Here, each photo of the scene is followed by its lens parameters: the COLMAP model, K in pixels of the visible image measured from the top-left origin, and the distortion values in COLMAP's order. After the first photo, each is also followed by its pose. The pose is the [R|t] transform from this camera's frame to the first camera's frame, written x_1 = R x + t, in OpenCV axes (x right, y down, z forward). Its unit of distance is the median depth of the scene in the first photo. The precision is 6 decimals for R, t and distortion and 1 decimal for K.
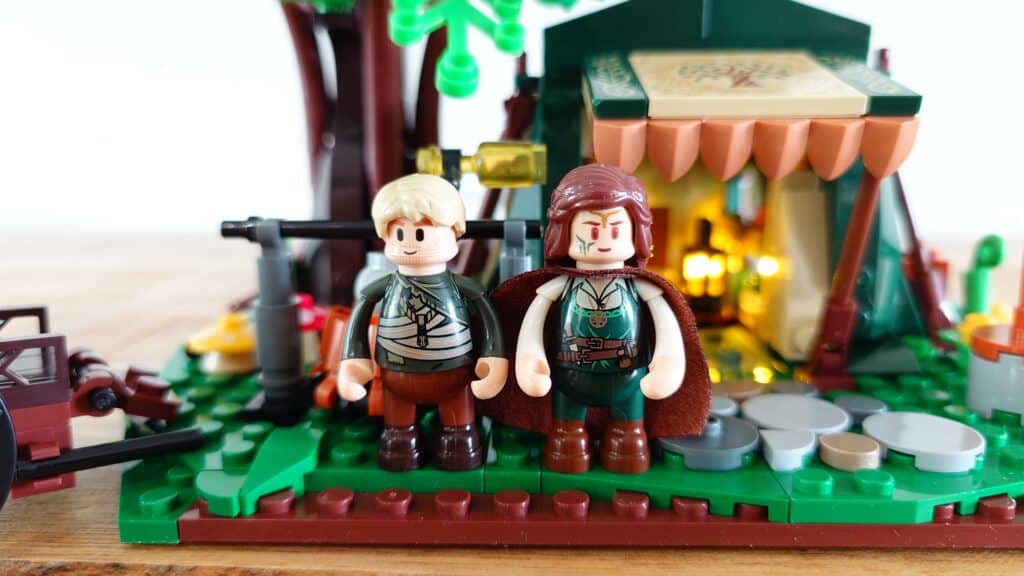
lens RADIAL K [[778.2, 0, 510.1], [0, 778.2, 291.7], [0, 0, 1]] dist [-0.005241, 0.001128]
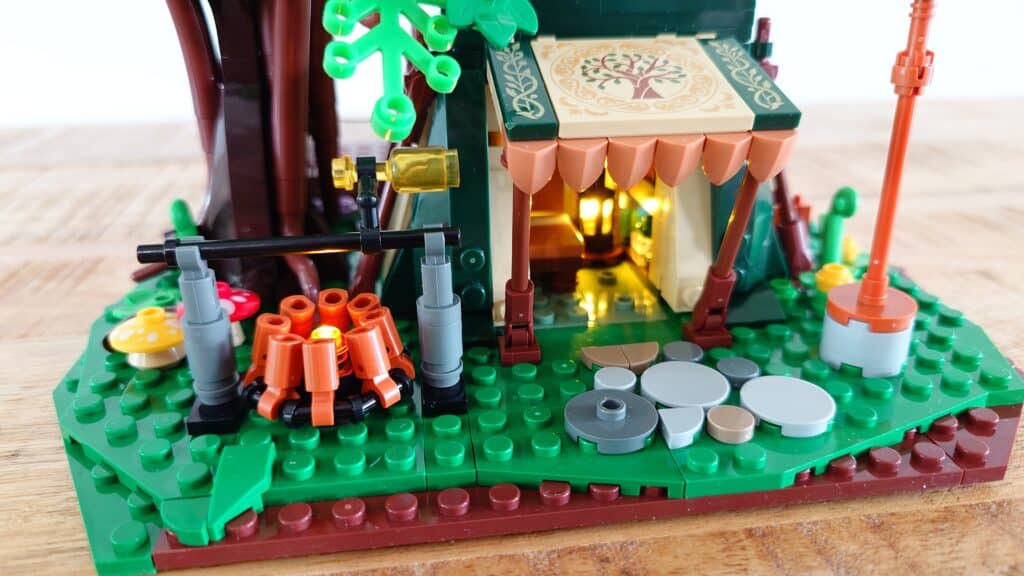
lens RADIAL K [[778.2, 0, 506.6], [0, 778.2, 292.8], [0, 0, 1]] dist [-0.005241, 0.001128]
pose [[0.985655, -0.070053, 0.153544, -0.067066], [0.034101, 0.973685, 0.225334, -0.254994], [-0.165289, -0.216865, 0.962107, -0.047153]]
